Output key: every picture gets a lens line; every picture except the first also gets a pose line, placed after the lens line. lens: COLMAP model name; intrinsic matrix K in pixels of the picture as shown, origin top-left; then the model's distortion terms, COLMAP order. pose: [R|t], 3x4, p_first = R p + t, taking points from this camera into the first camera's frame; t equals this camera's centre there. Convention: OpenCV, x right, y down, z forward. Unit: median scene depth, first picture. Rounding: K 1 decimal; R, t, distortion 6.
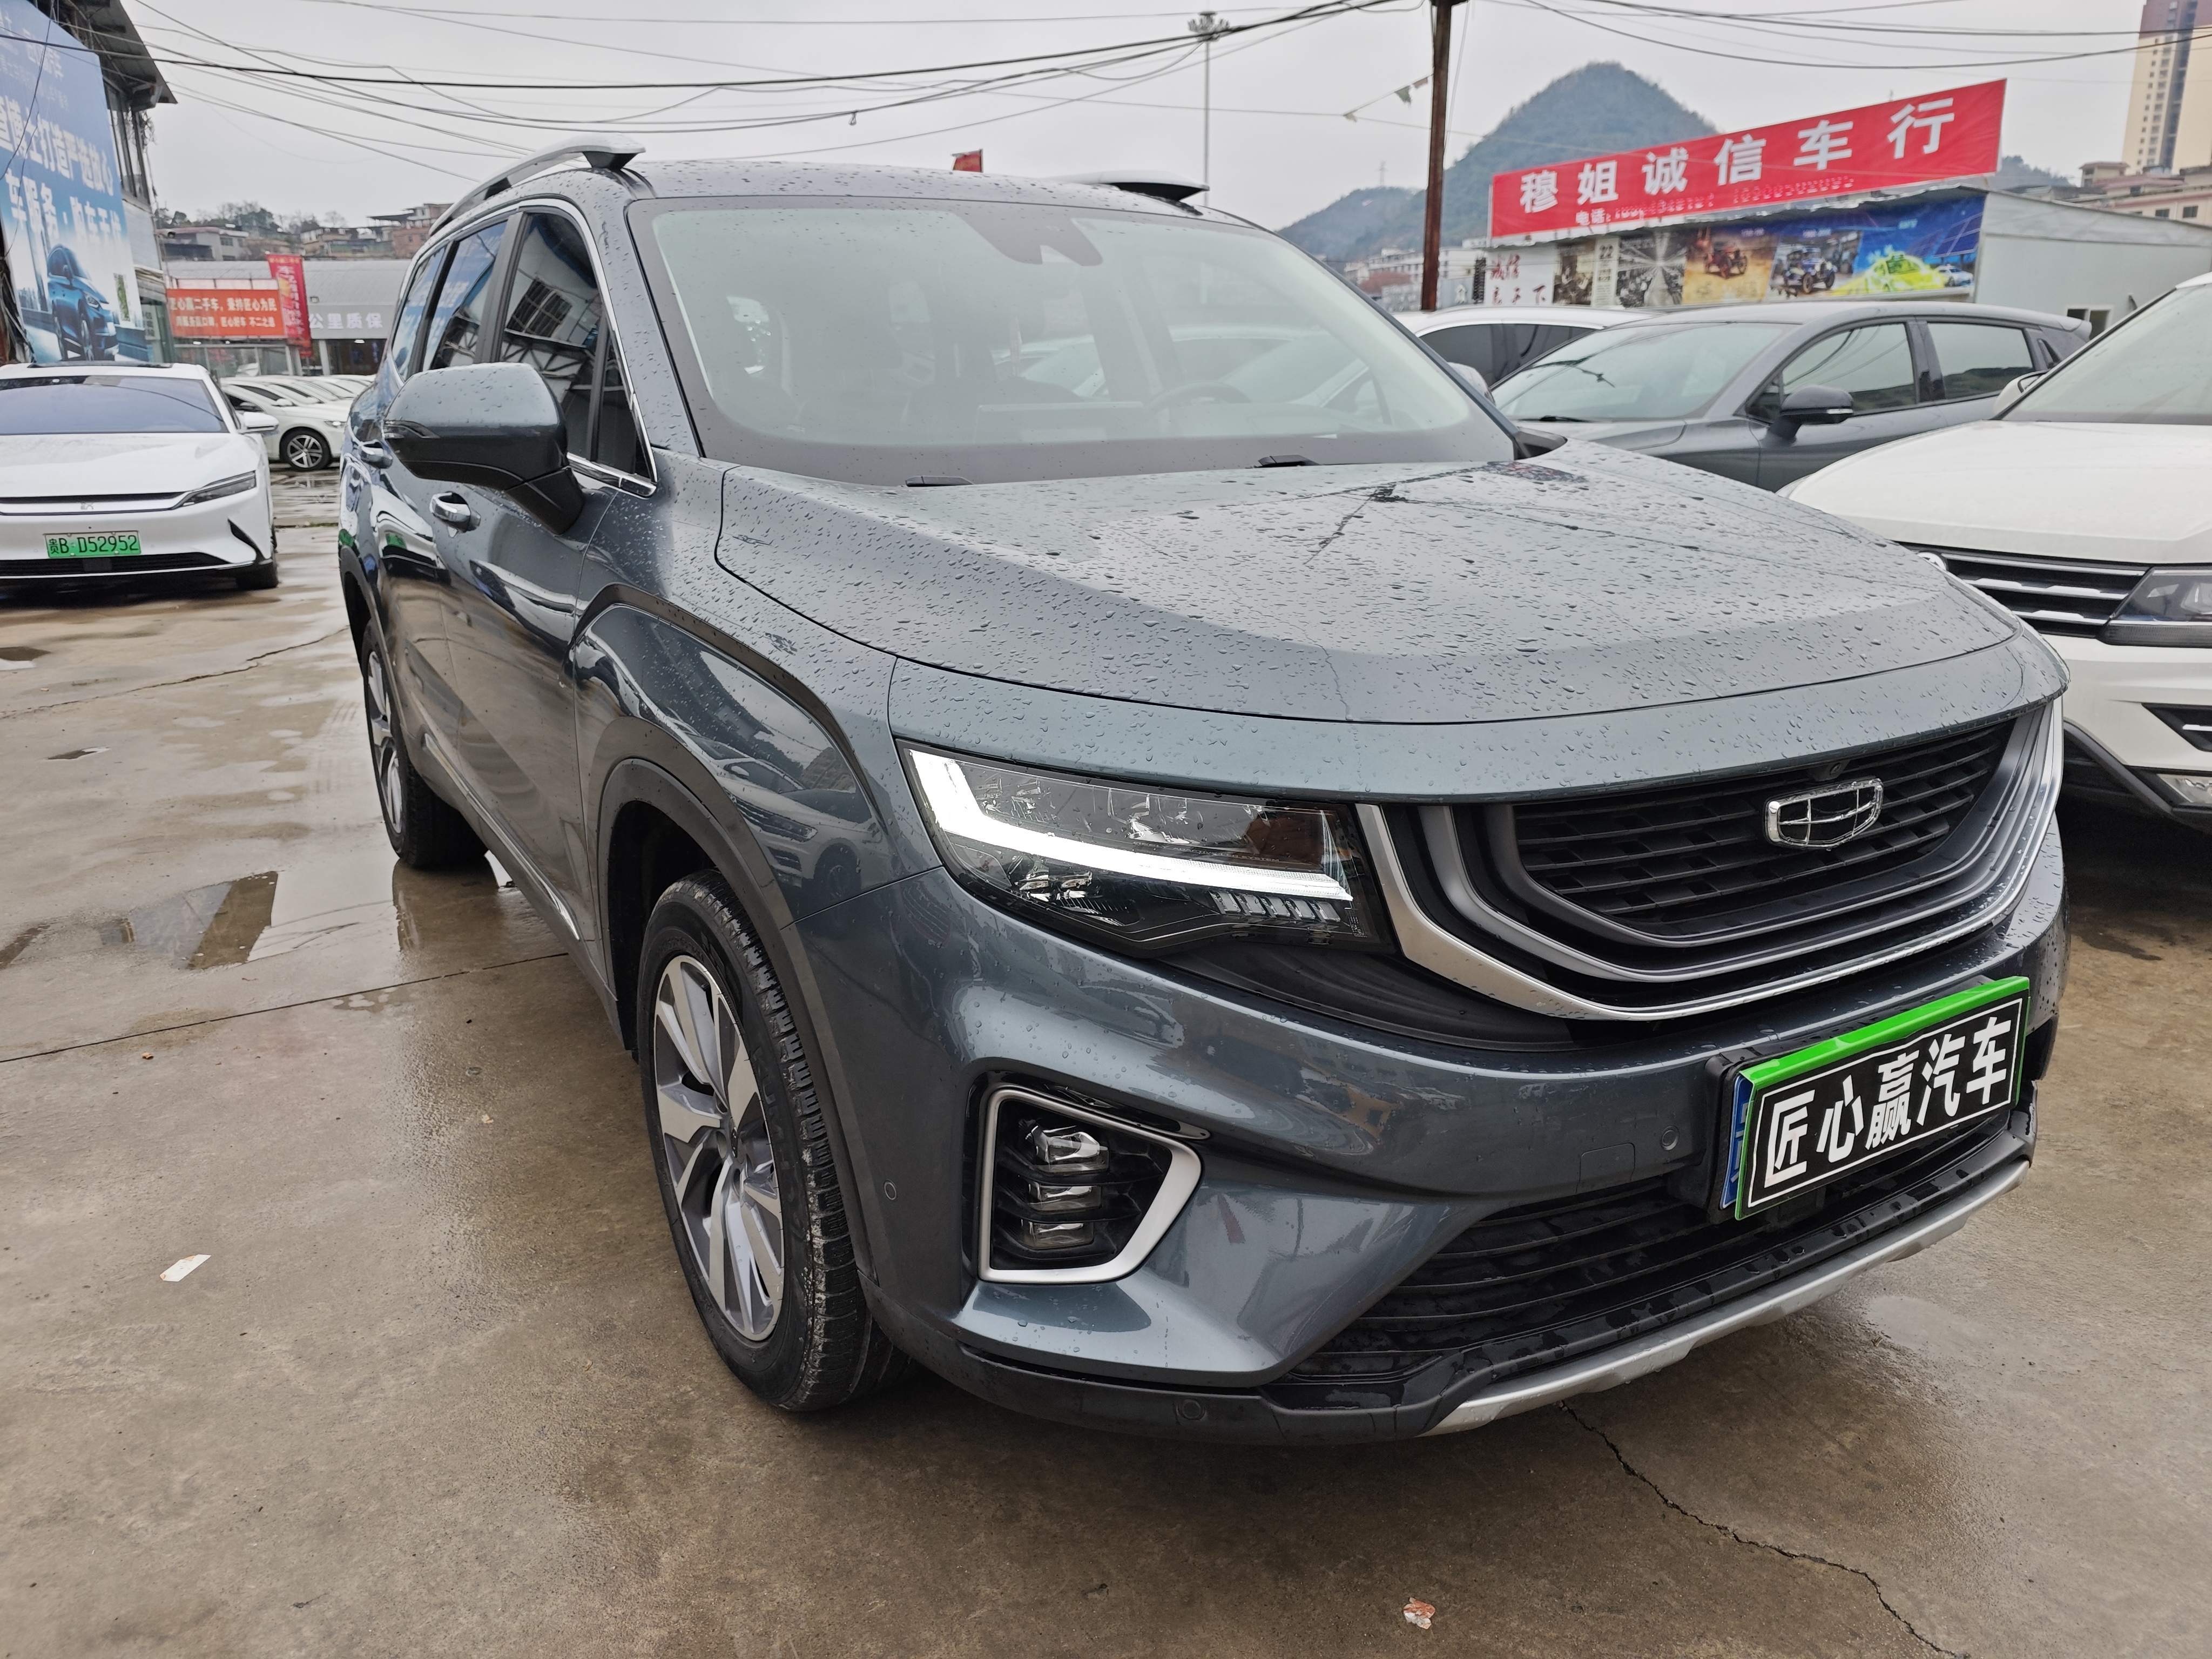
lens RADIAL K [[1744.1, 0, 1110.4], [0, 1744.1, 827.4], [0, 0, 1]] dist [0.011165, -0.027340]
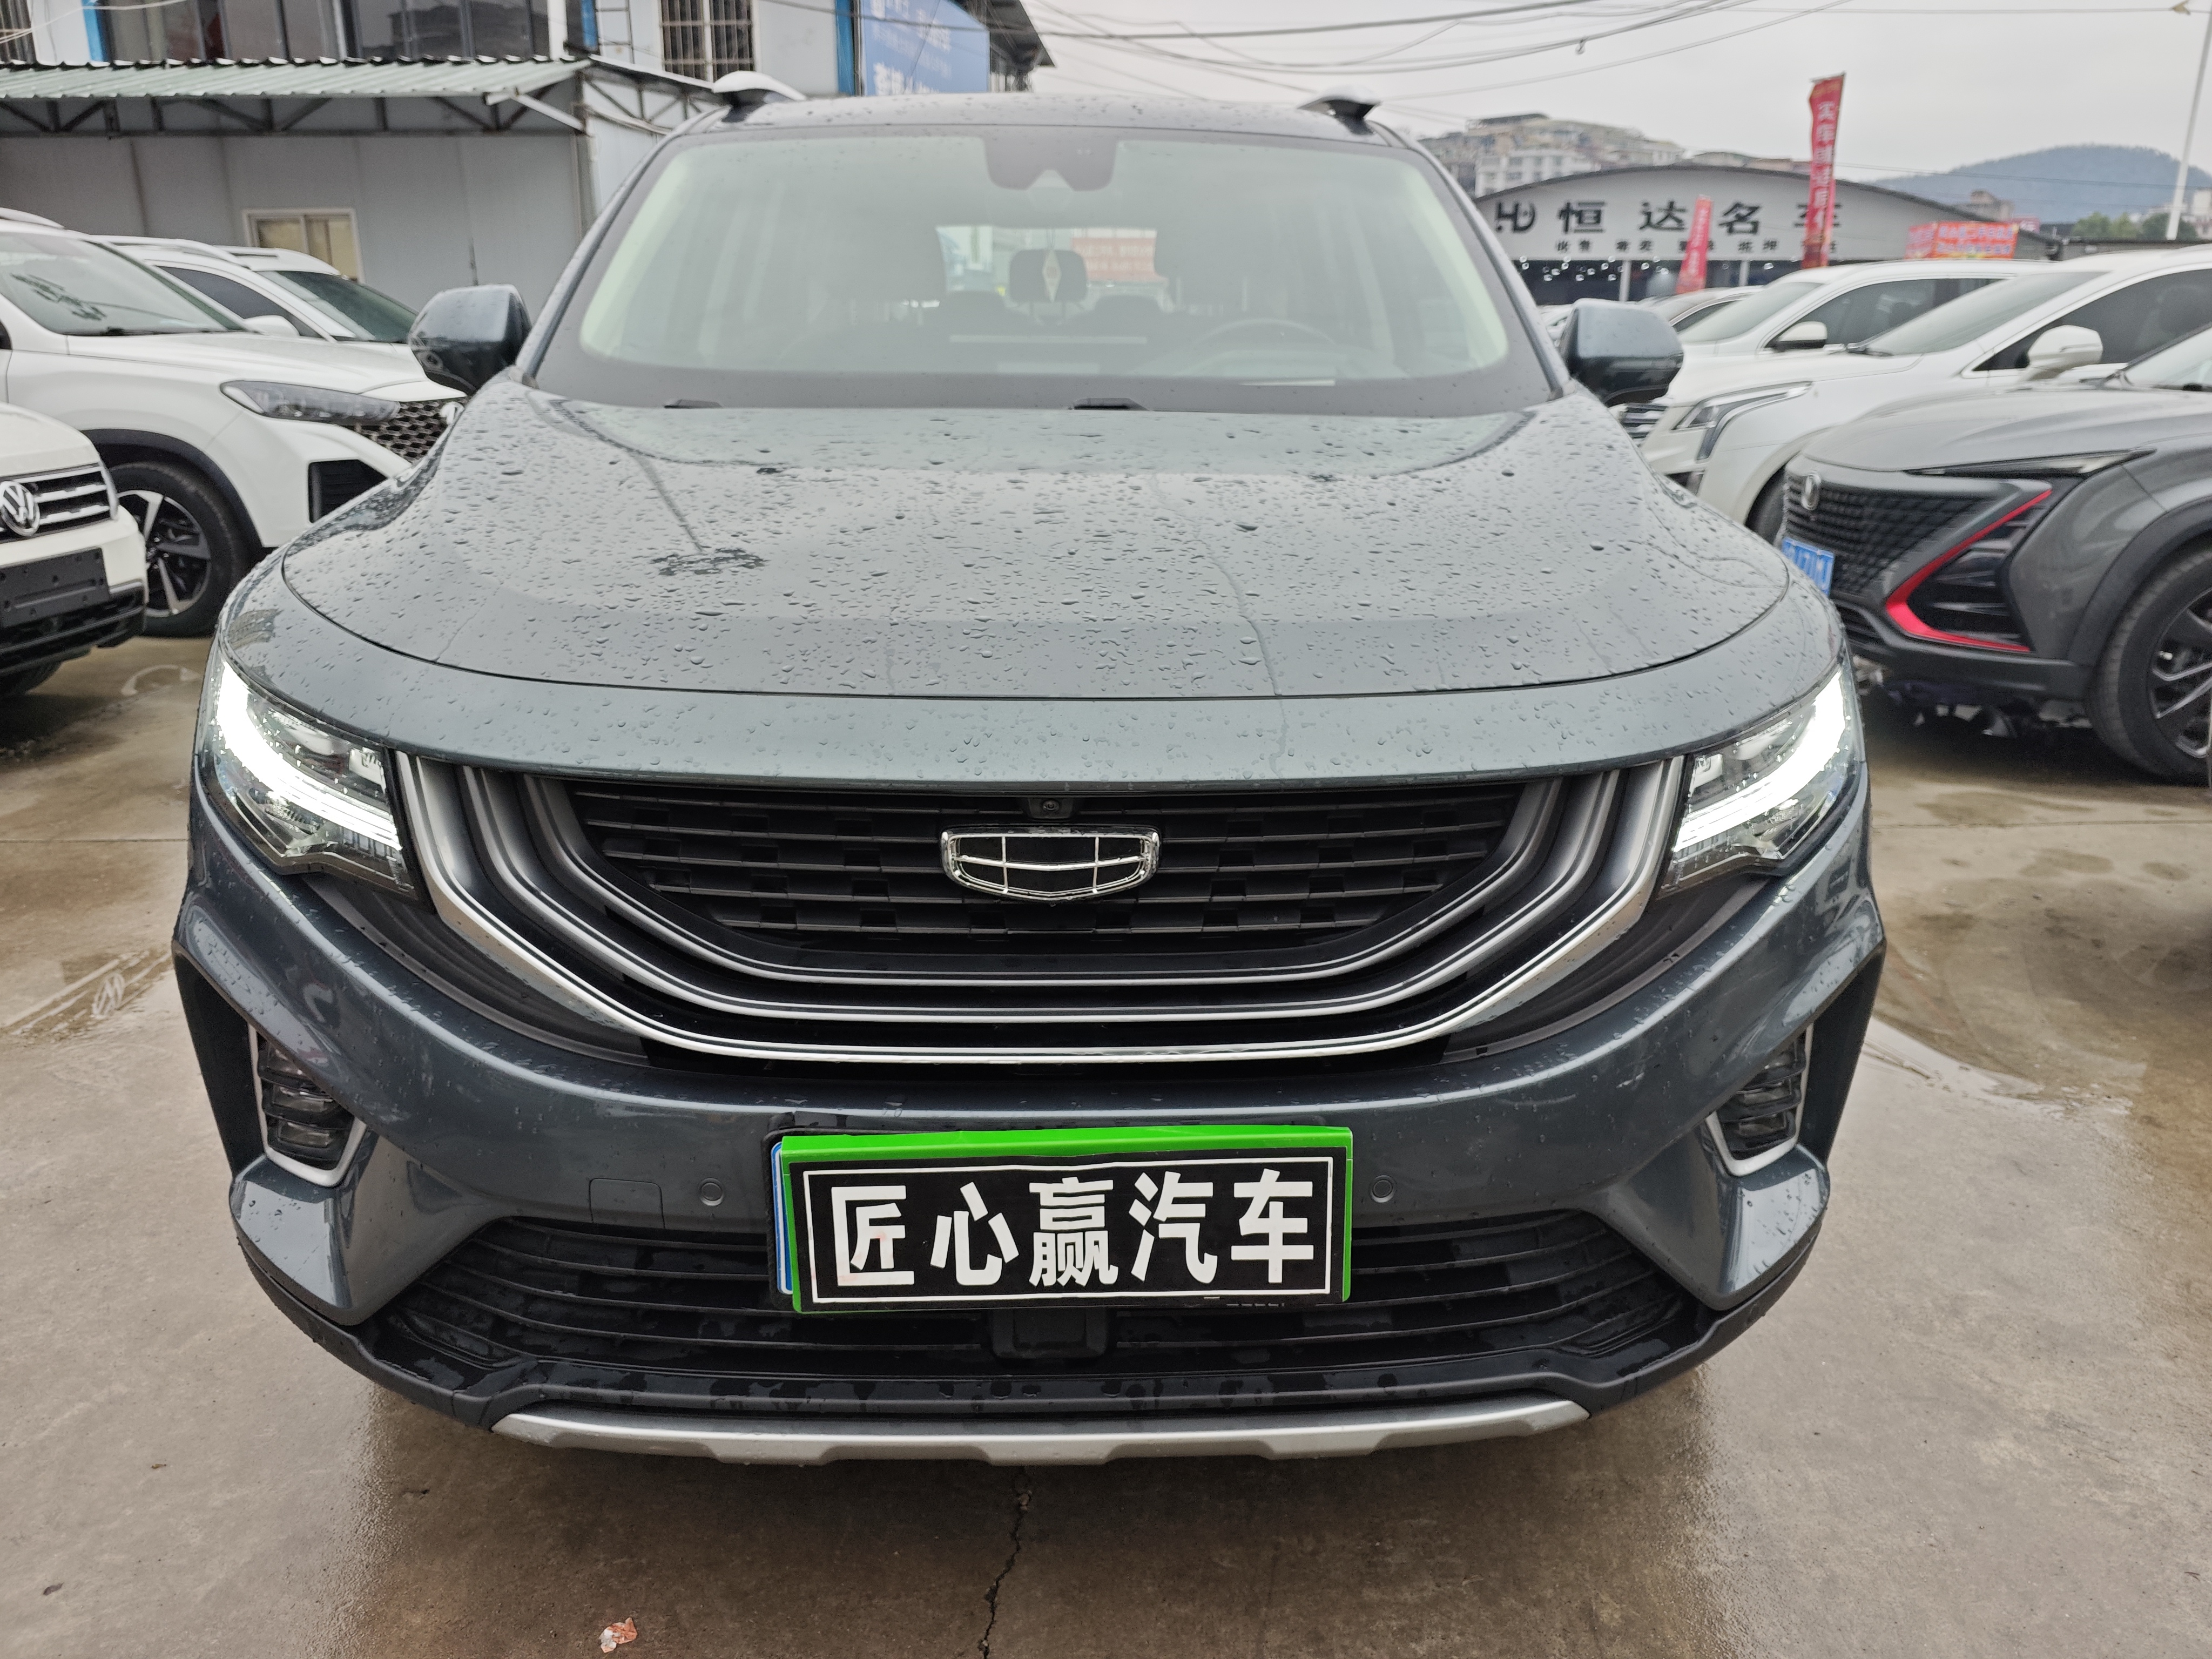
lens RADIAL K [[1744.1, 0, 1108.3], [0, 1744.1, 830.1], [0, 0, 1]] dist [0.011165, -0.027340]
pose [[0.855990, 0.160006, -0.491609, 0.802894], [-0.145822, 0.987016, 0.067344, -0.076720], [0.496001, 0.014042, 0.868208, 0.318052]]
